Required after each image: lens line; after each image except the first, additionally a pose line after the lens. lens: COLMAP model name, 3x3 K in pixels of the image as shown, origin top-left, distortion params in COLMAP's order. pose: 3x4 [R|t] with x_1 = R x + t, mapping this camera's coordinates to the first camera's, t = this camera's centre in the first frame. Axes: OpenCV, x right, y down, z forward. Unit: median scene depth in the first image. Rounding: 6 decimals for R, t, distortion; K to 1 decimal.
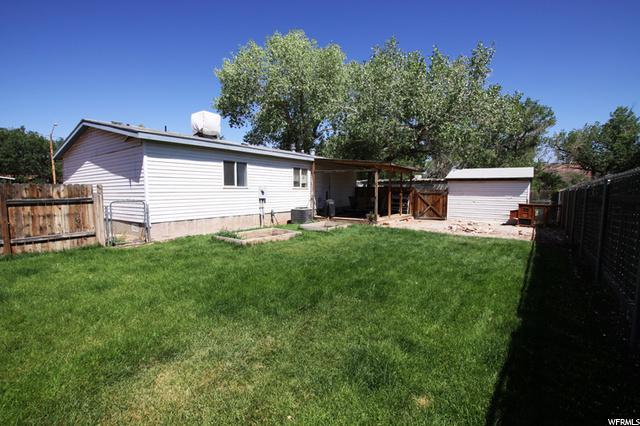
lens RADIAL K [[301.7, 0, 318.8], [0, 301.7, 225.5], [0, 0, 1]] dist [-0.085382, 0.000123]
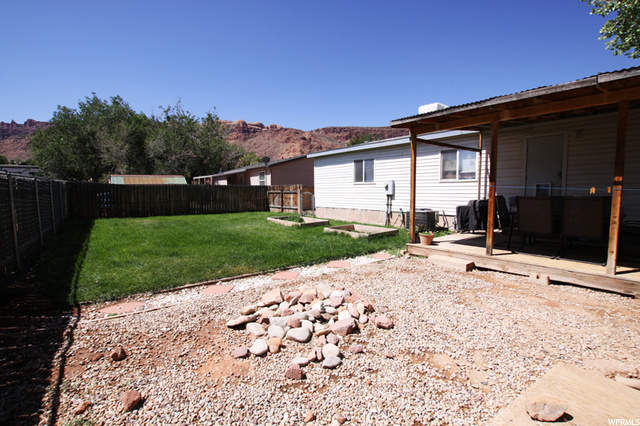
lens RADIAL K [[308.0, 0, 318.0], [0, 308.0, 200.1], [0, 0, 1]] dist [-0.025071, 0.000366]
pose [[-0.296414, 0.031273, -0.954547, 0.751229], [-0.101370, 0.992788, 0.064004, -0.109962], [0.949665, 0.115734, -0.291106, 1.061890]]
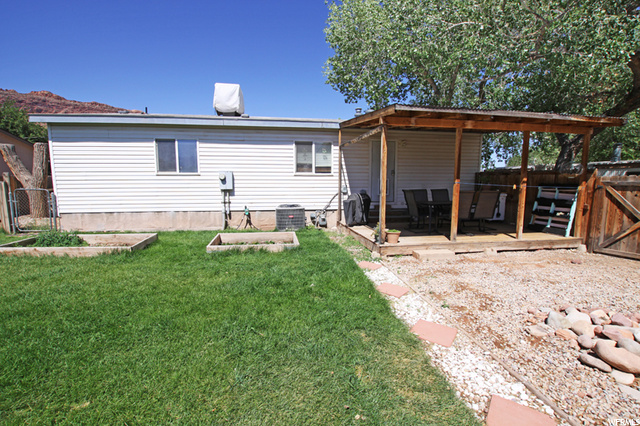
lens RADIAL K [[301.2, 0, 320.0], [0, 301.2, 213.0], [0, 0, 1]] dist [-0.040523, 0.000012]
pose [[0.696310, 0.077573, -0.713537, 0.464951], [-0.082585, 0.996199, 0.027712, -0.072065], [0.712974, 0.039631, 0.700069, 0.662965]]
